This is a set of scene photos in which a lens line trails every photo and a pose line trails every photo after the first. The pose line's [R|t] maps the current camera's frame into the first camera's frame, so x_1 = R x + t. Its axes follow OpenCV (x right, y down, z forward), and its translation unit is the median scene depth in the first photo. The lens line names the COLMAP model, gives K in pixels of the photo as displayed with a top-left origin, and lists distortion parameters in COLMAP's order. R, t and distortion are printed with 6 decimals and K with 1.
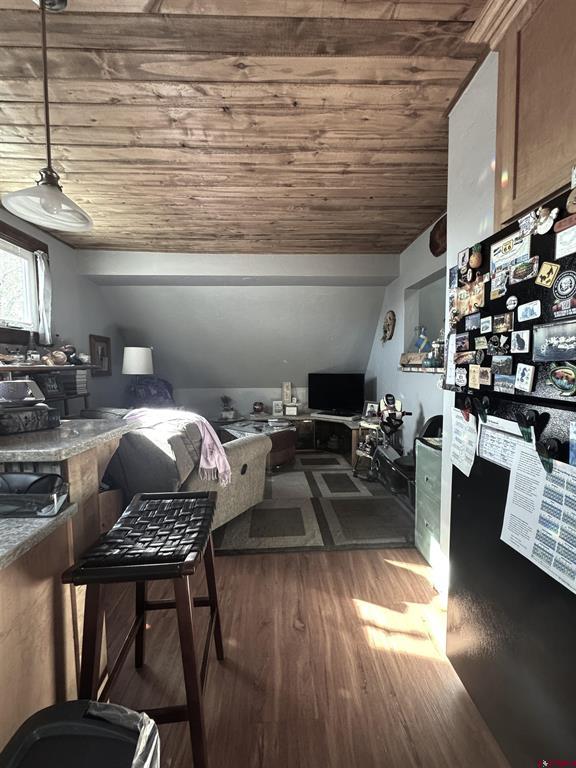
lens RADIAL K [[307.0, 0, 288.5], [0, 307.0, 381.6], [0, 0, 1]] dist [-0.002482, 0.000368]
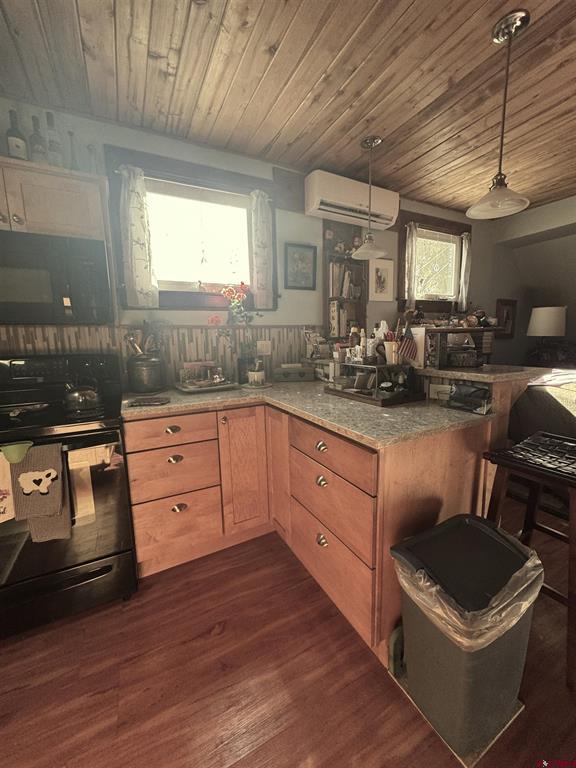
lens RADIAL K [[307.0, 0, 287.1], [0, 307.0, 382.5], [0, 0, 1]] dist [-0.002482, 0.000368]
pose [[0.419212, 0.130547, -0.898454, 0.089587], [-0.033003, 0.991145, 0.128616, 0.042159], [0.907288, -0.024266, 0.419808, -0.244529]]
